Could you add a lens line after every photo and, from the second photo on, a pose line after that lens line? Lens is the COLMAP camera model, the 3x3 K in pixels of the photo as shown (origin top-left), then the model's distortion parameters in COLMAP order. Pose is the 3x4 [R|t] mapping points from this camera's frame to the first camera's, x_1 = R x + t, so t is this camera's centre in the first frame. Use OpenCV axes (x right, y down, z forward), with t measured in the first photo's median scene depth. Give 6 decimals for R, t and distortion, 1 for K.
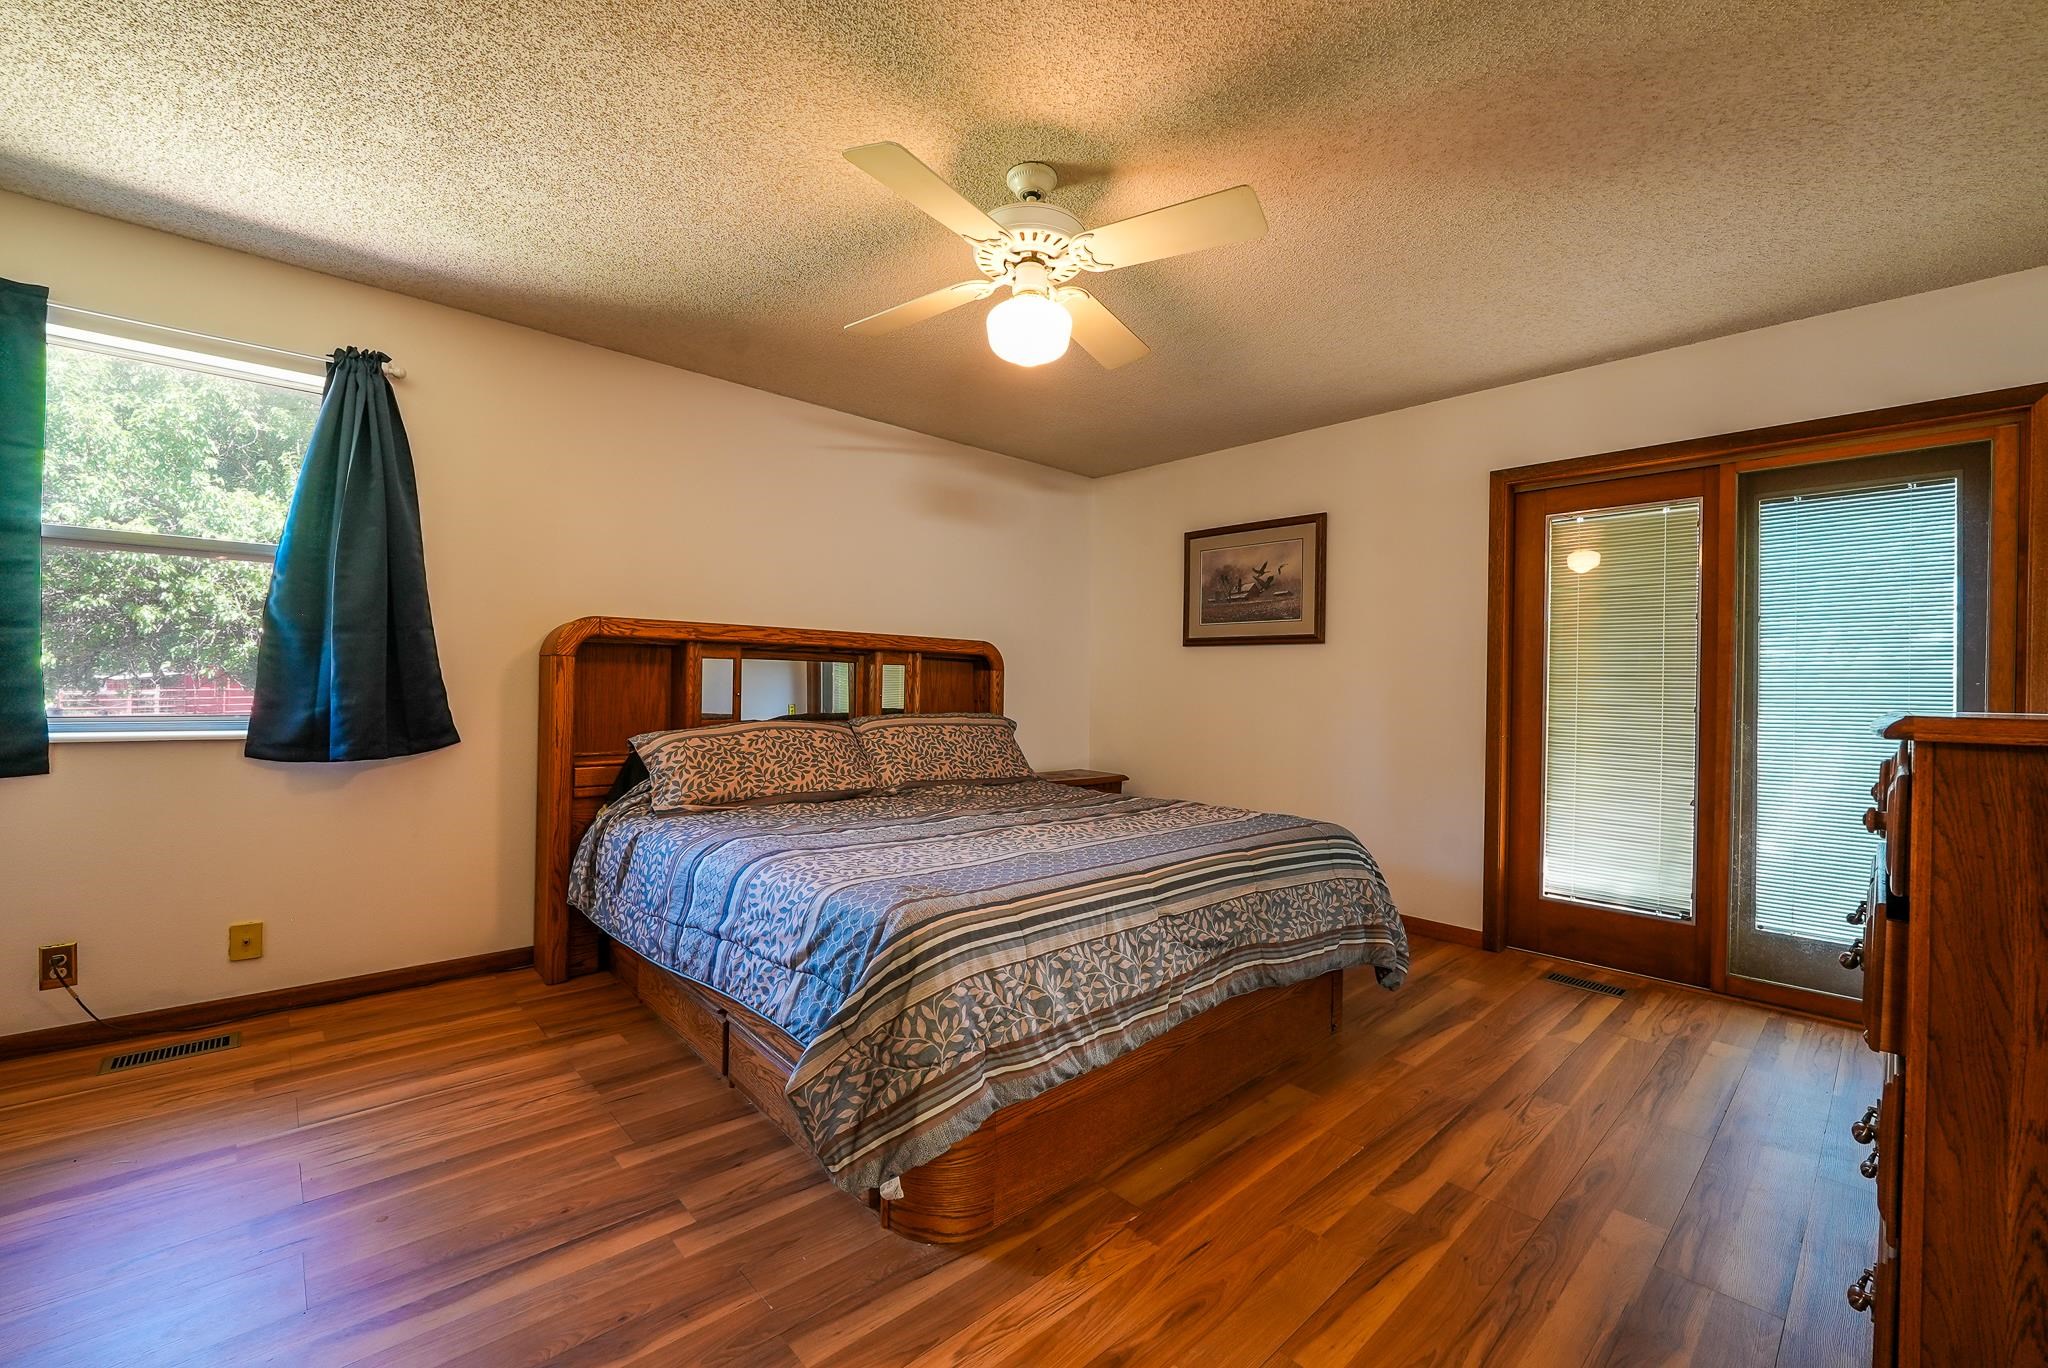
lens RADIAL K [[834.2, 0, 1022.4], [0, 834.2, 687.3], [0, 0, 1]] dist [-0.006947, -0.000907]
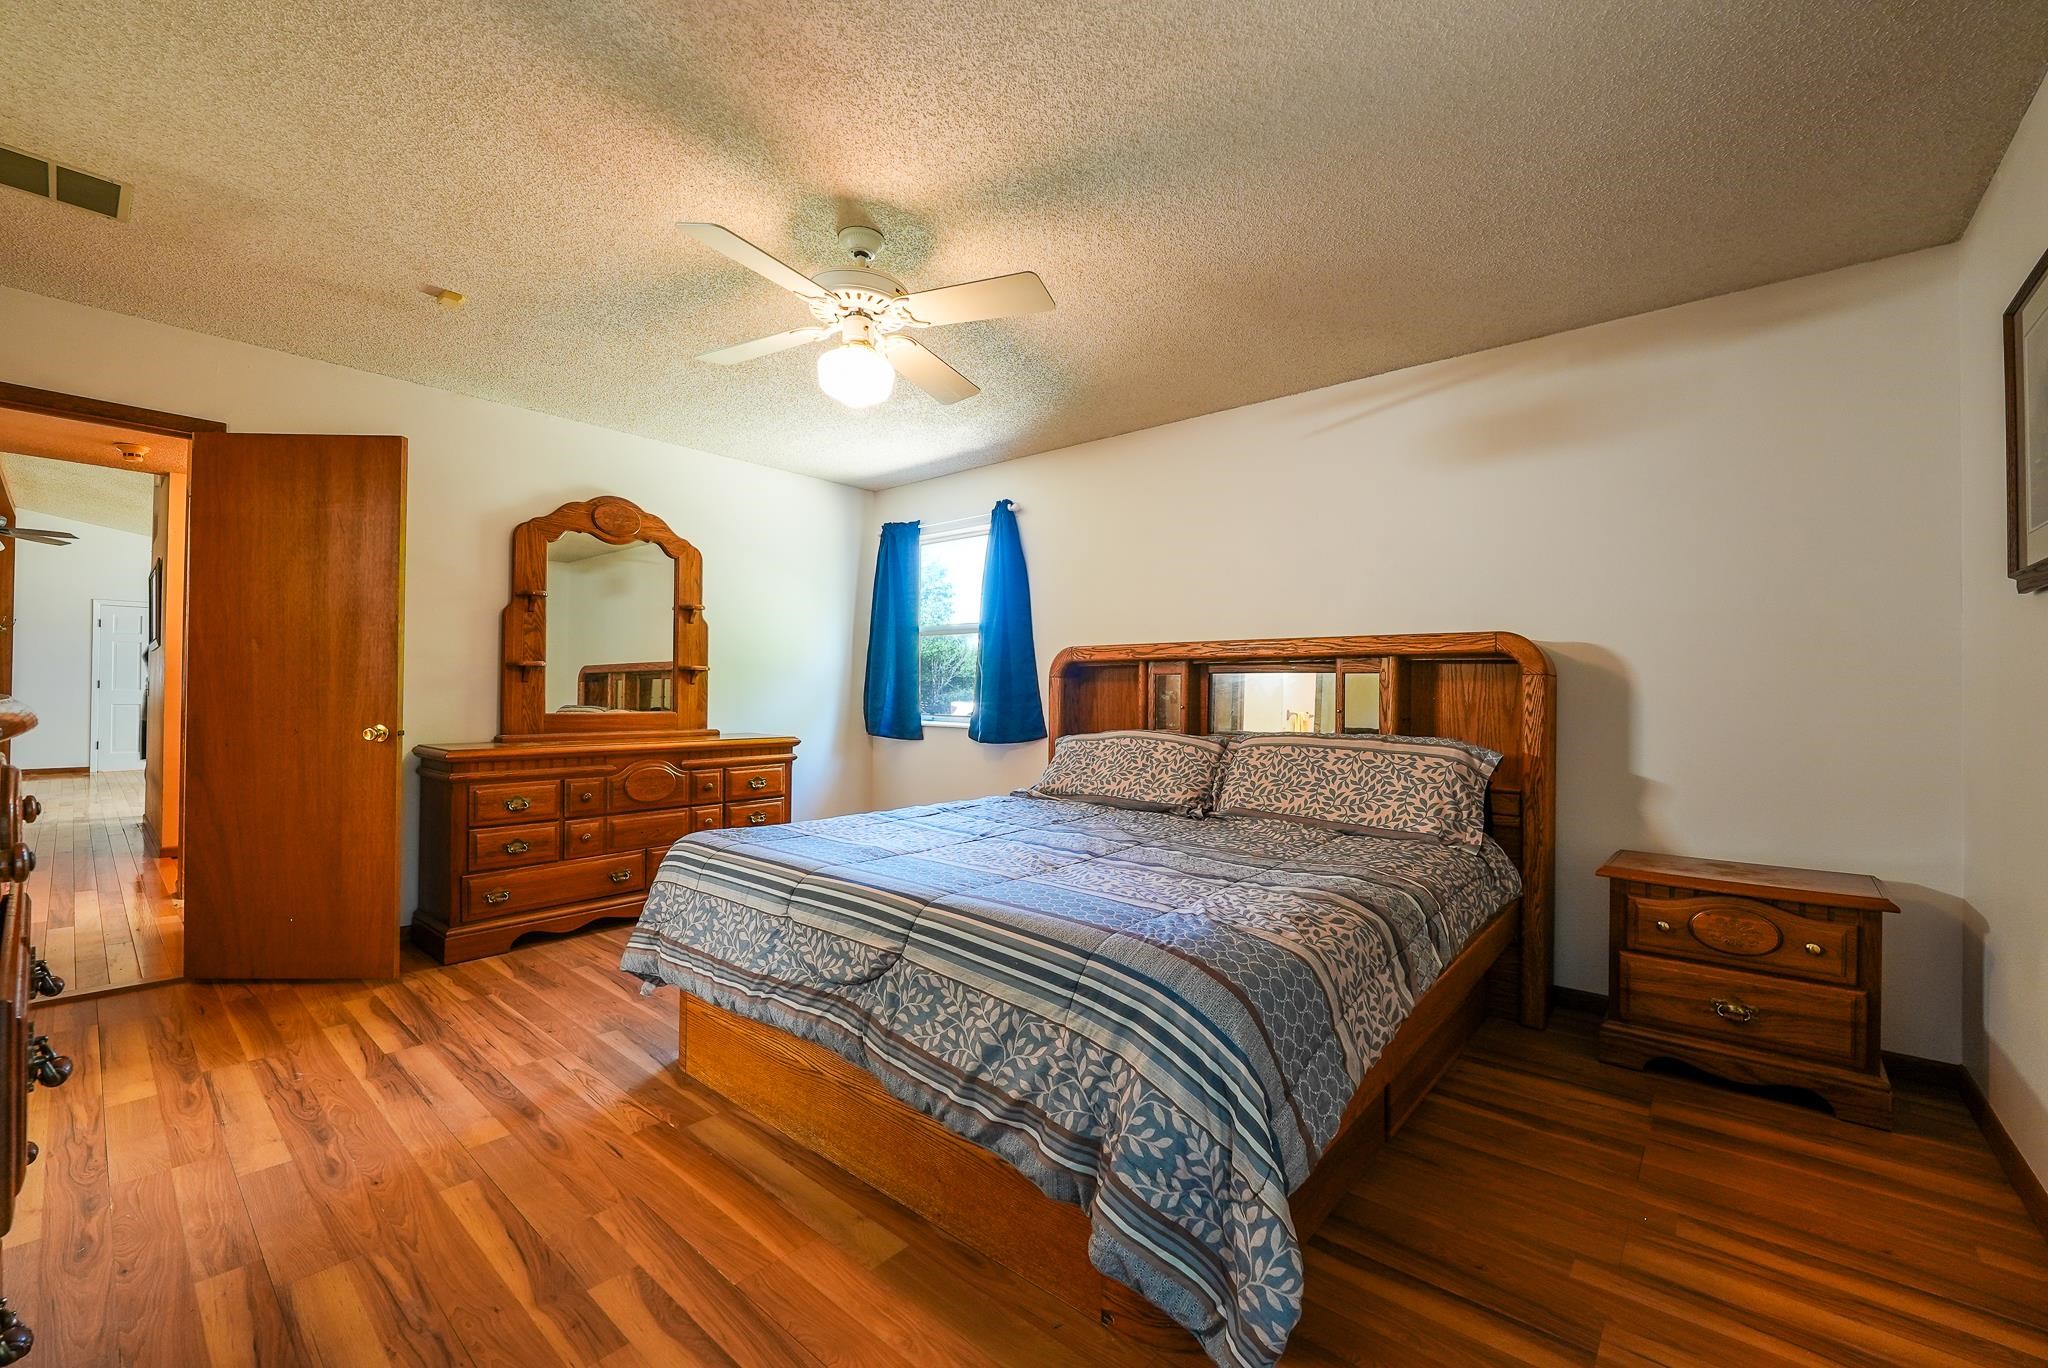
lens RADIAL K [[834.2, 0, 1021.2], [0, 834.2, 684.4], [0, 0, 1]] dist [-0.006947, -0.000907]
pose [[0.110069, -0.026224, -0.993578, 1.057589], [-0.010193, 0.999570, -0.027511, 0.016379], [0.993872, 0.013155, 0.109754, 1.020421]]
